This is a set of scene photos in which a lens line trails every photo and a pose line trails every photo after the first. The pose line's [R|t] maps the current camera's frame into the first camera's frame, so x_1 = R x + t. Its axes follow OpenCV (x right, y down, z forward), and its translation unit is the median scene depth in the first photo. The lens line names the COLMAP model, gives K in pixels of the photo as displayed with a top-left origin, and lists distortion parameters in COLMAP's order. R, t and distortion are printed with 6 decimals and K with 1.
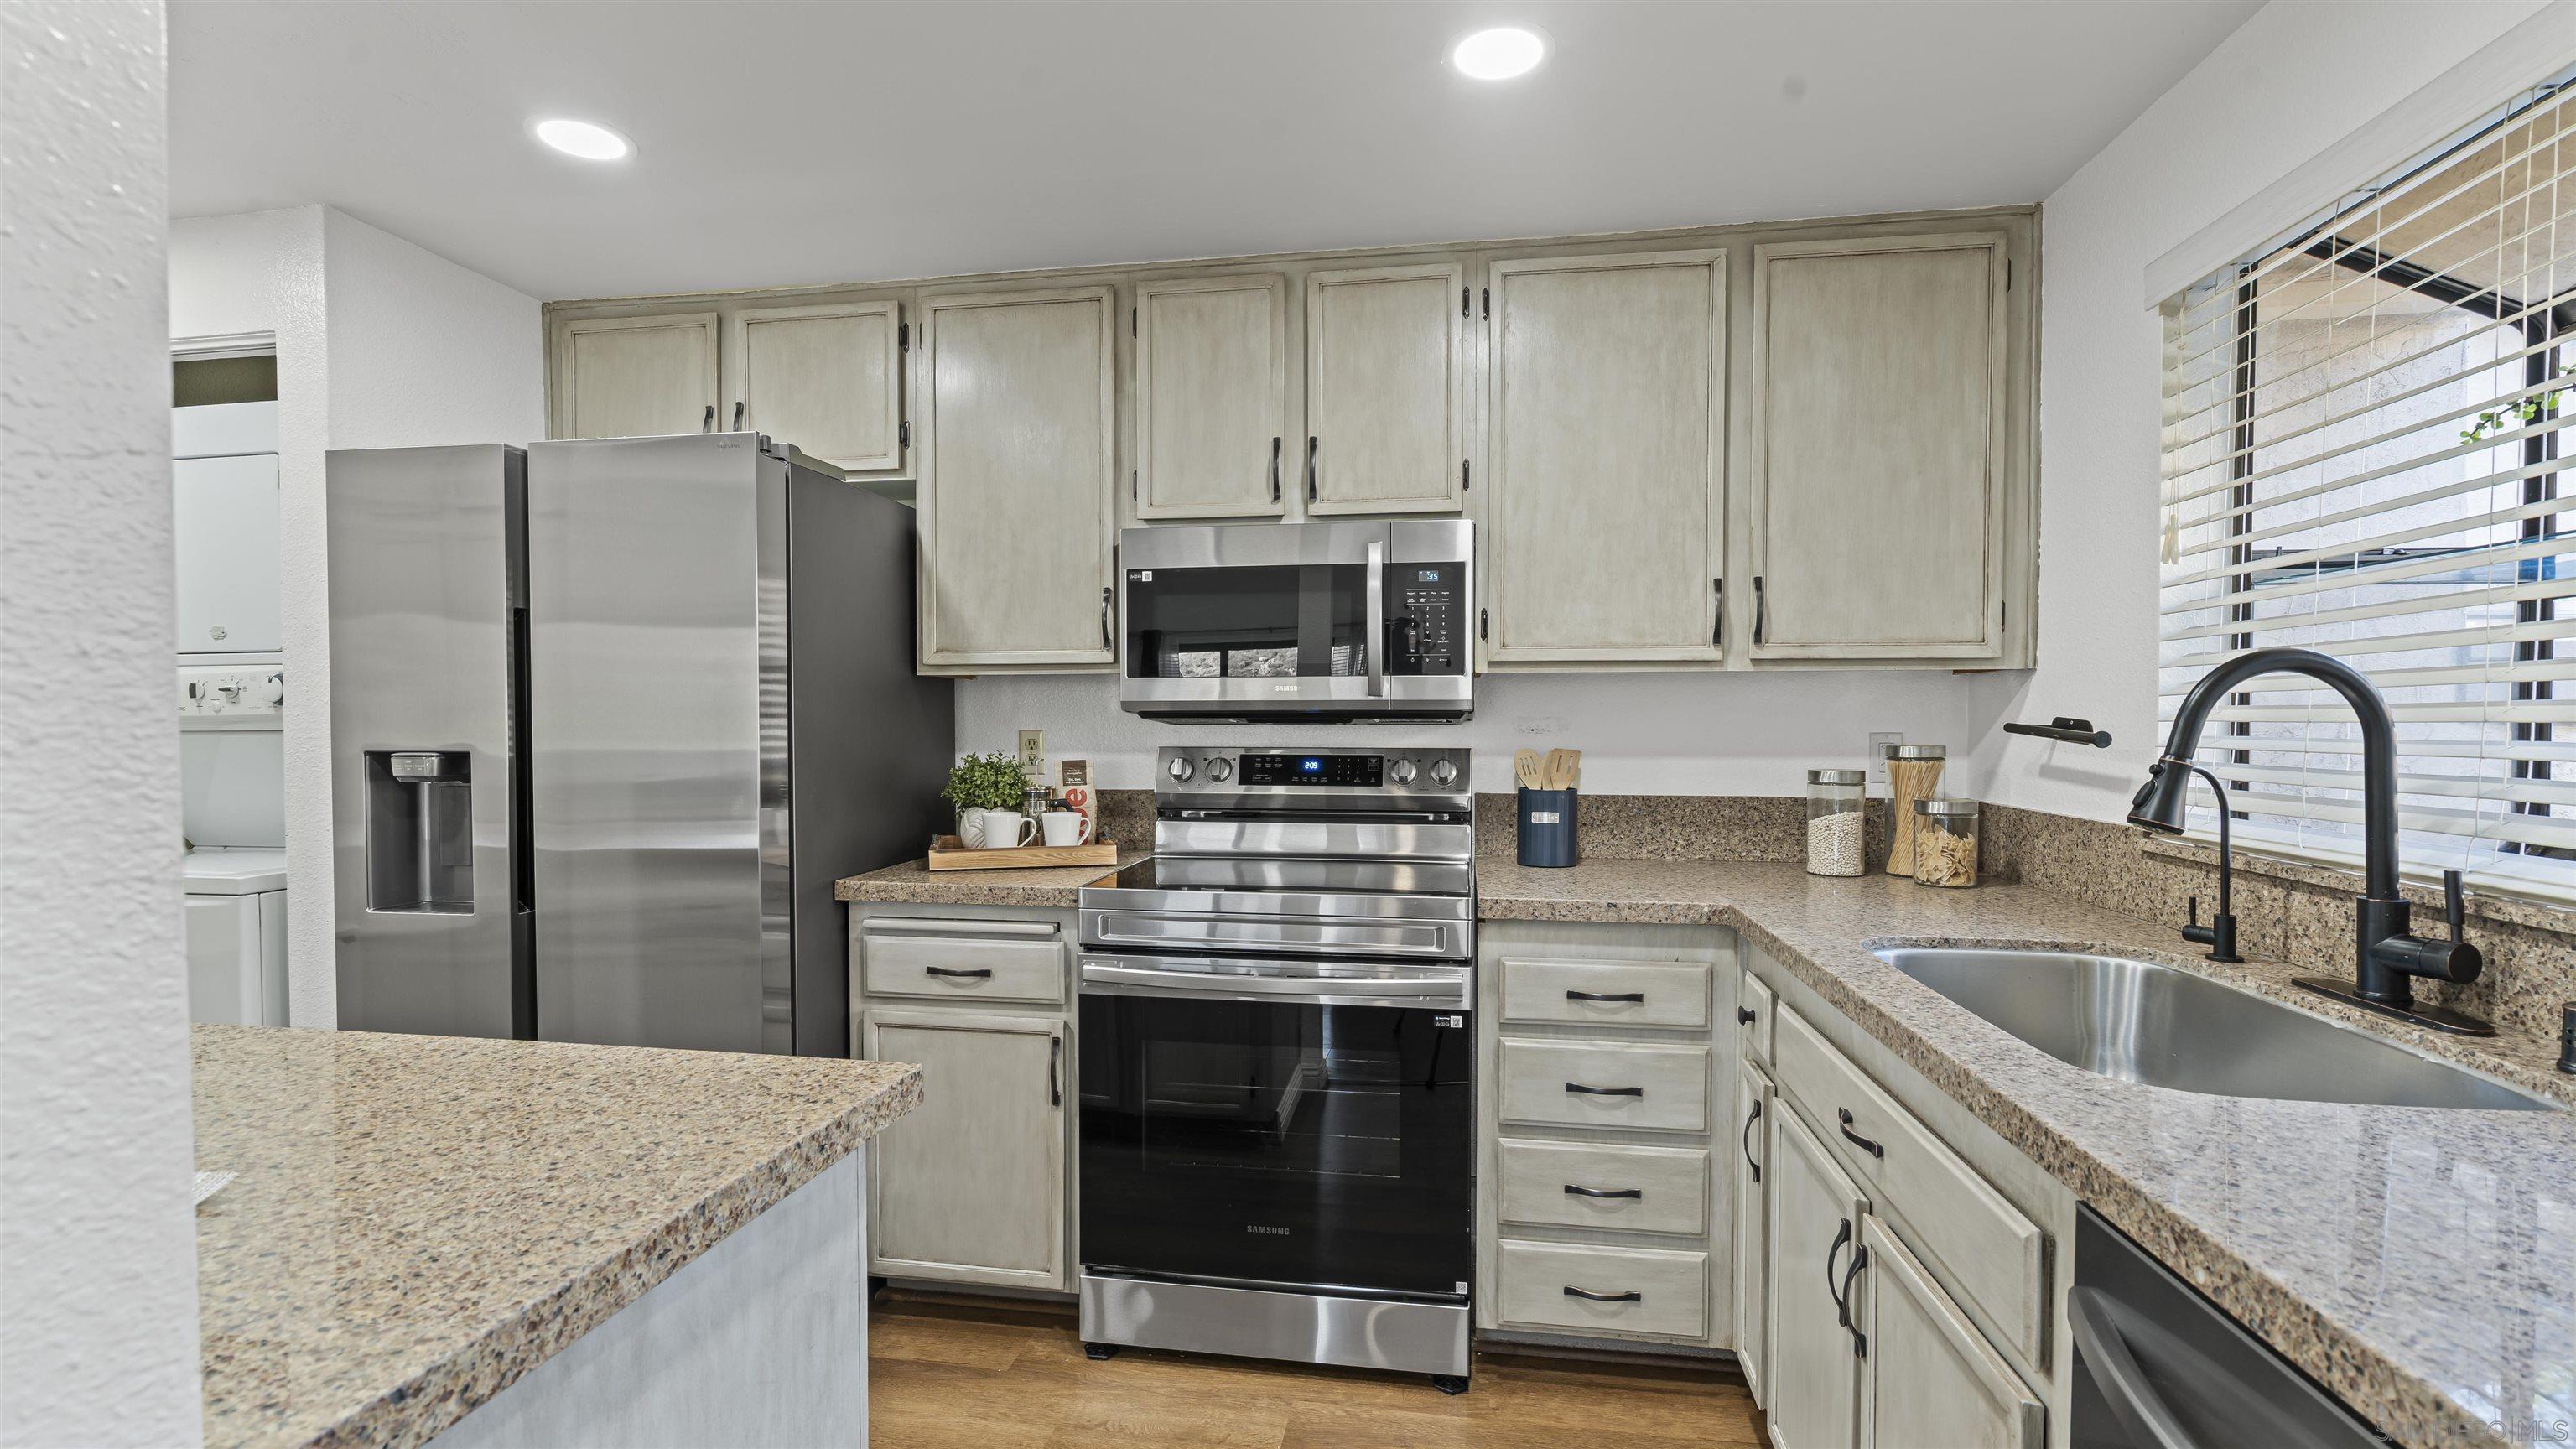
lens RADIAL K [[1161.0, 0, 1292.3], [0, 1161.0, 744.2], [0, 0, 1]] dist [-0.008343, 0.002431]
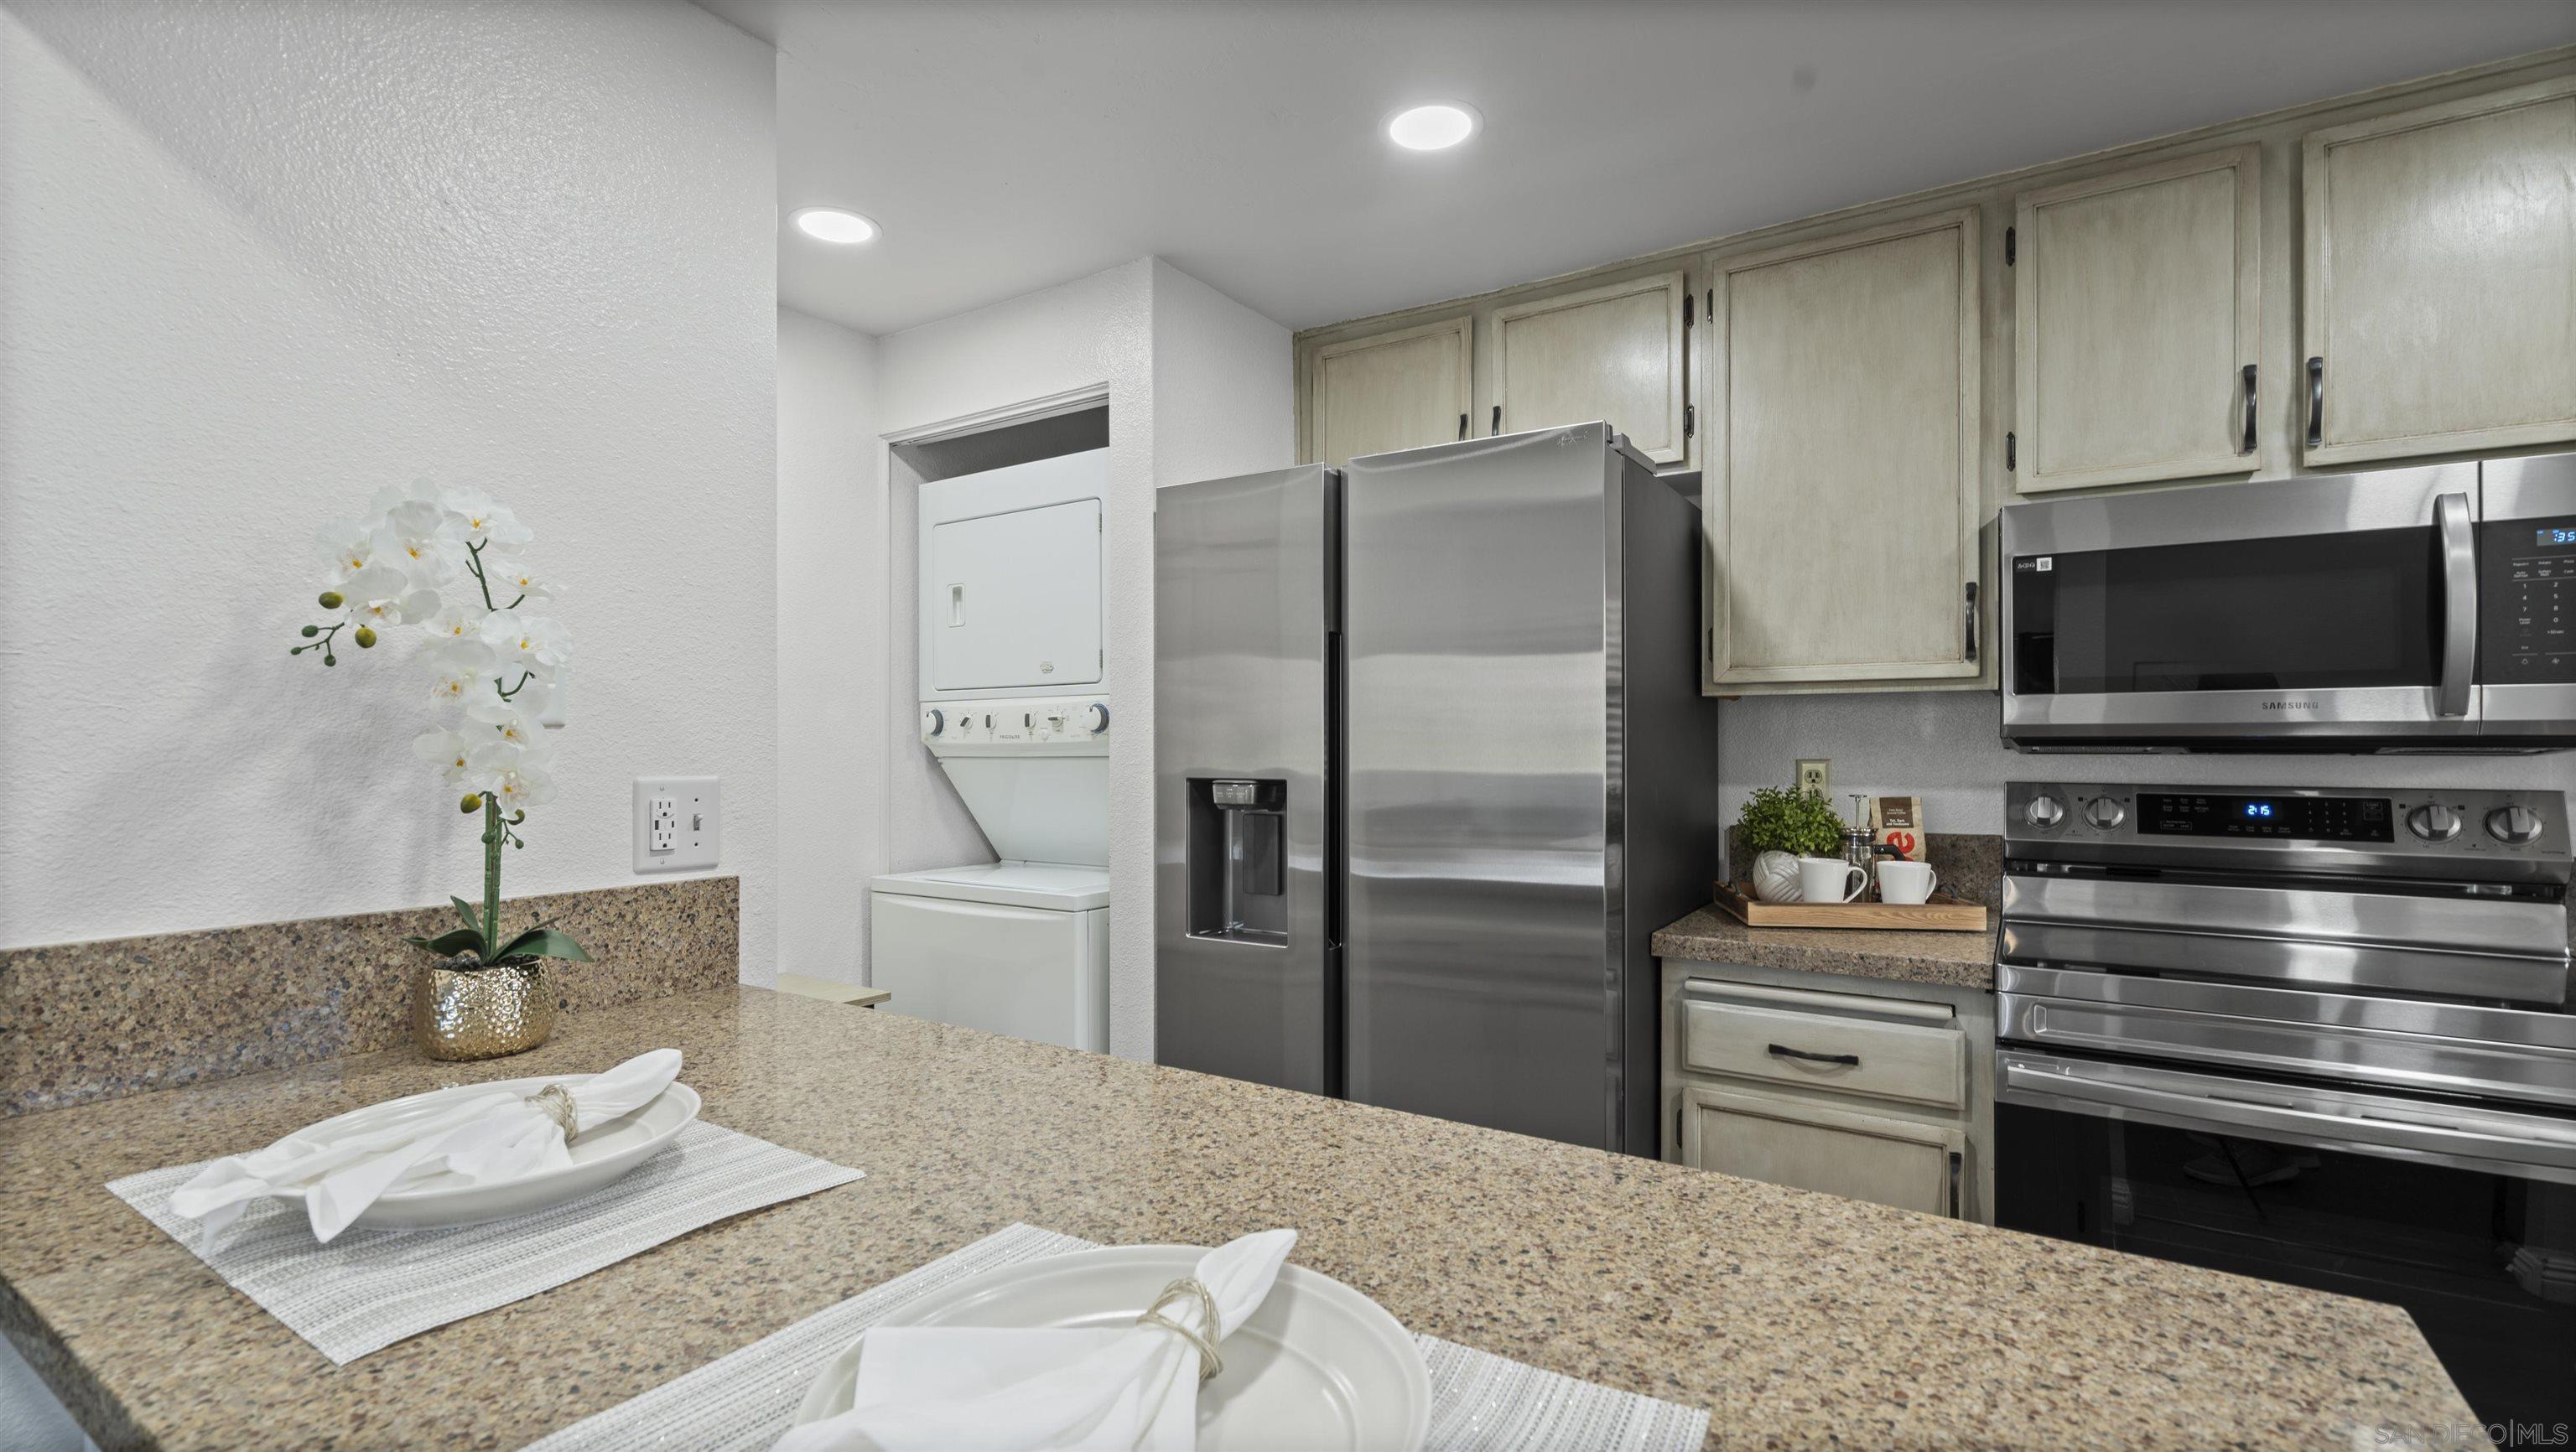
lens RADIAL K [[1167.7, 0, 1273.8], [0, 1167.7, 745.8], [0, 0, 1]] dist [-0.004188, 0.000174]
pose [[0.913125, 0.001252, -0.407678, -0.282861], [-0.008835, 0.999821, -0.016719, -0.005278], [0.407585, 0.018868, 0.912973, 0.079630]]
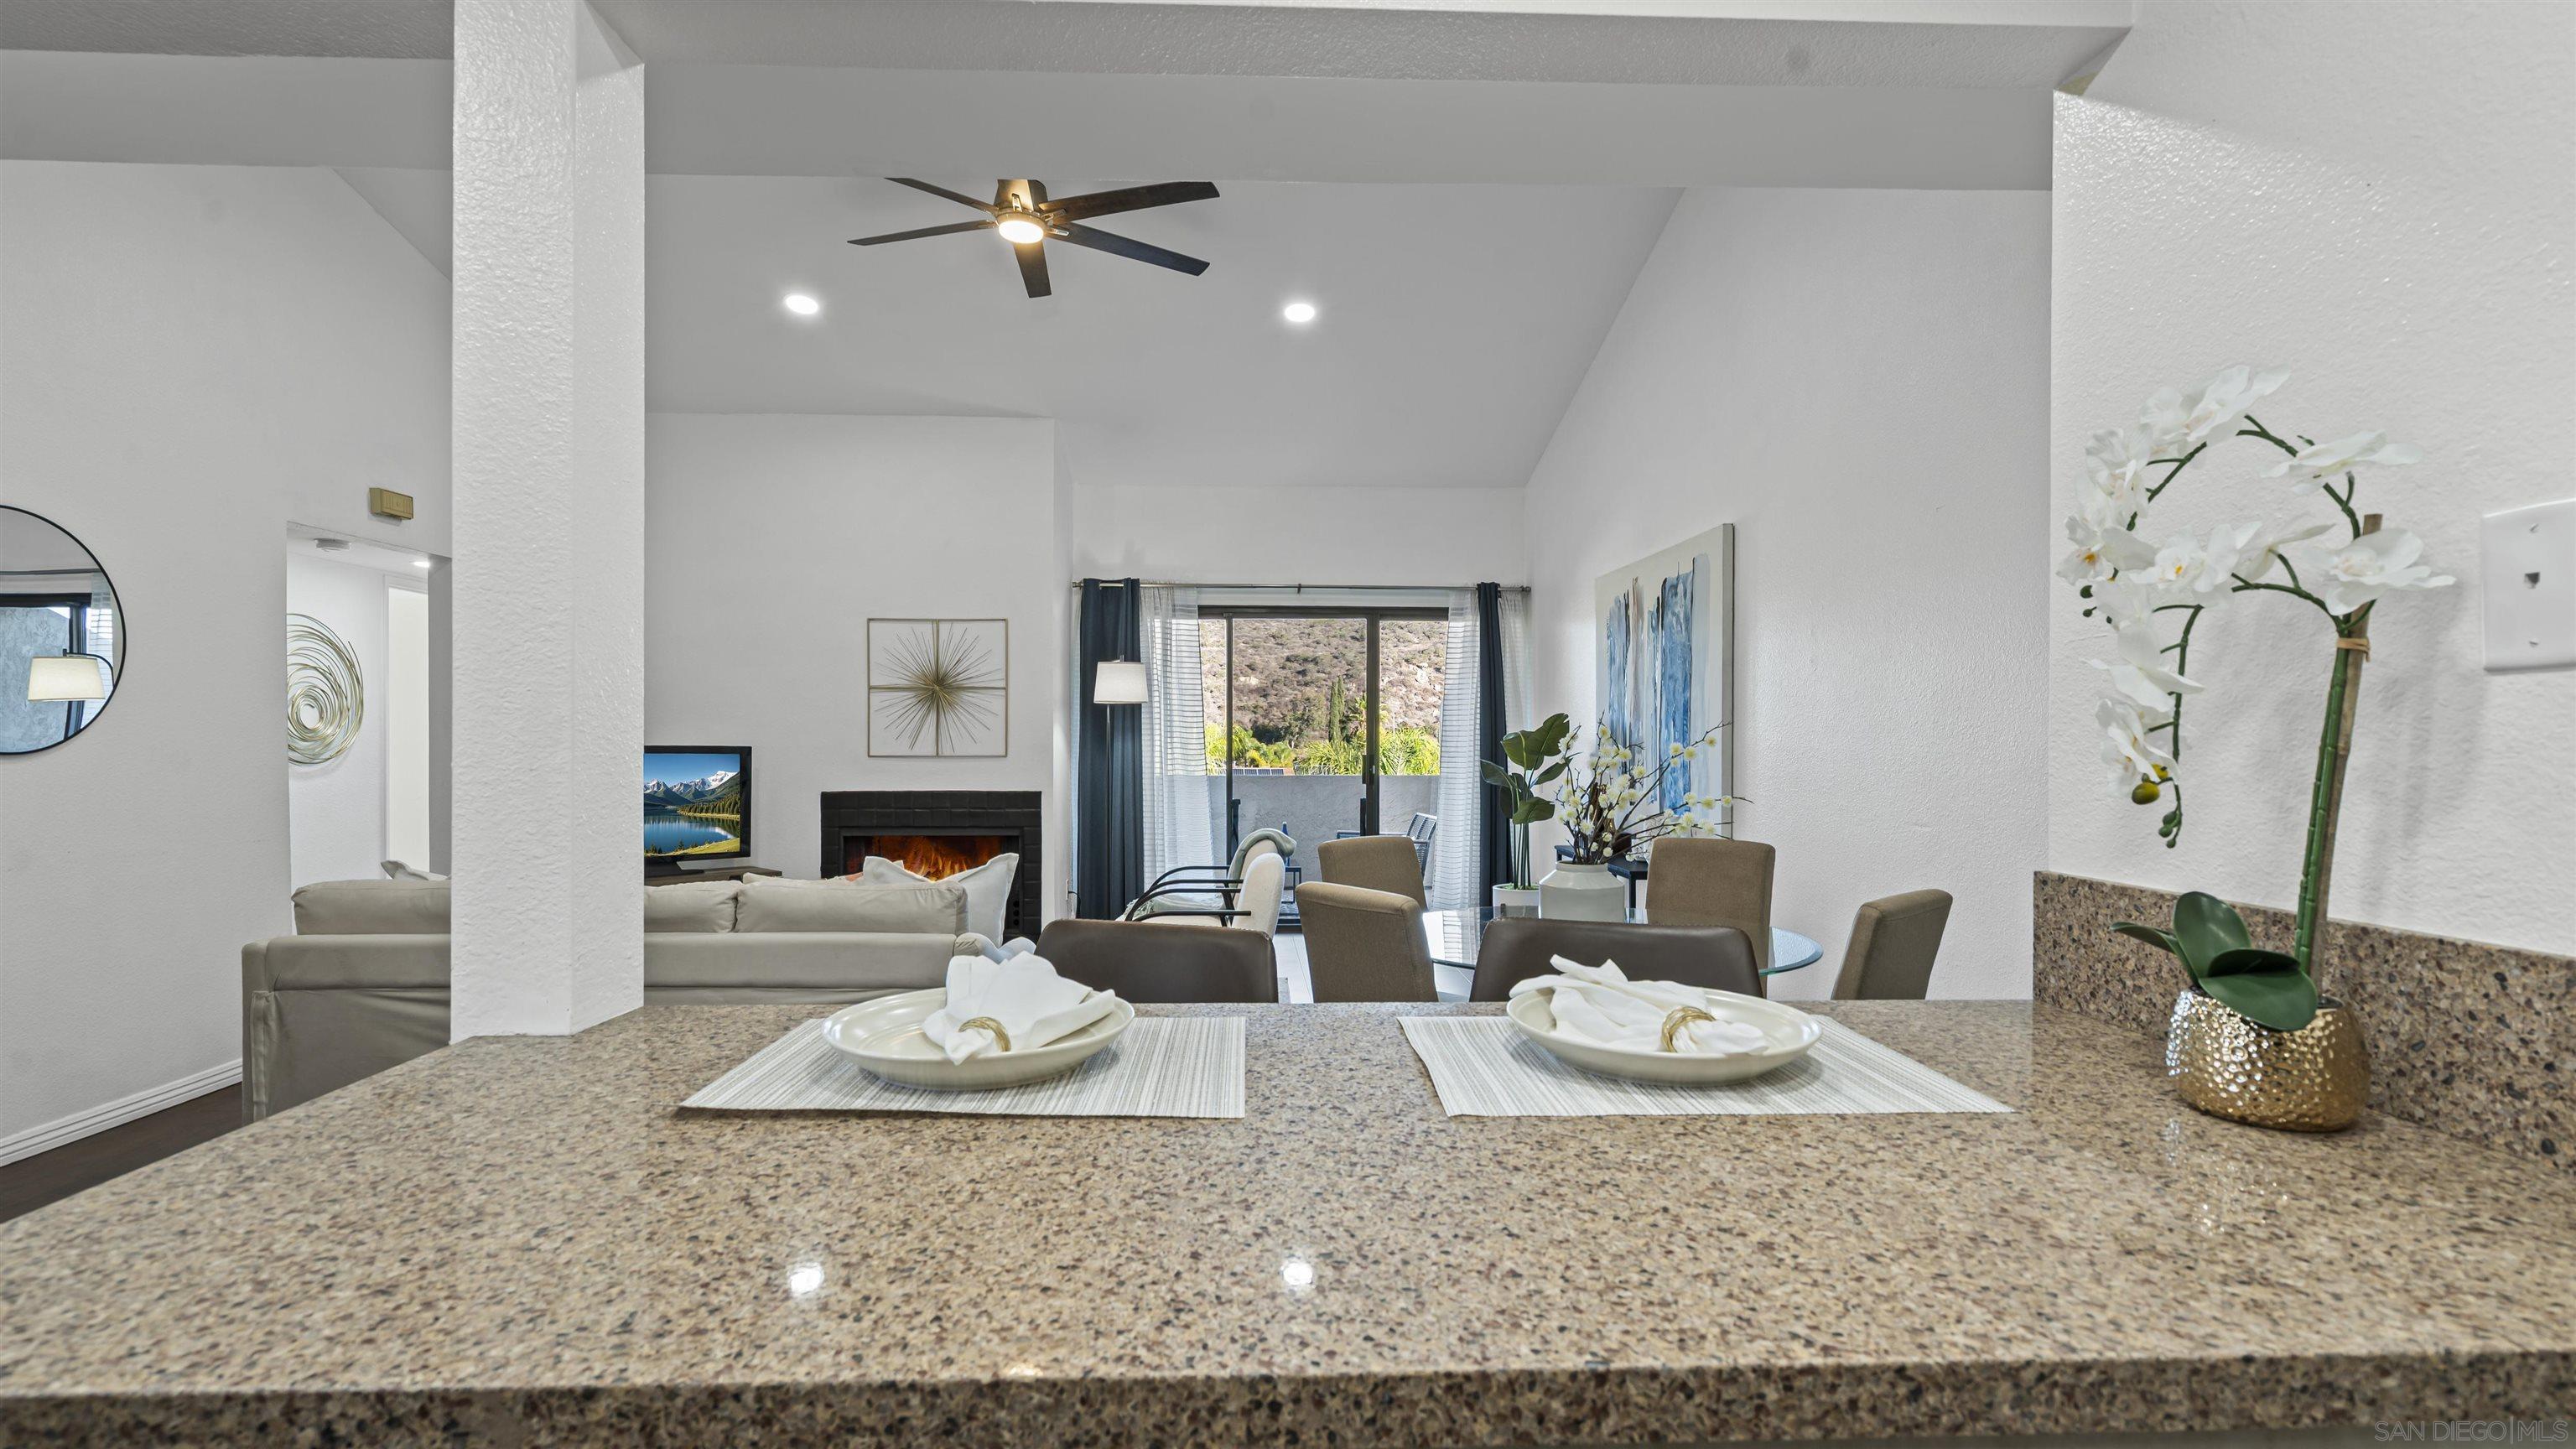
lens RADIAL K [[1161.0, 0, 1270.7], [0, 1161.0, 726.3], [0, 0, 1]] dist [-0.008343, 0.002431]
pose [[-0.979919, -0.002765, -0.199376, -0.418749], [-0.005430, 0.999903, 0.012820, -0.006585], [0.199321, 0.013646, -0.979839, 0.732316]]
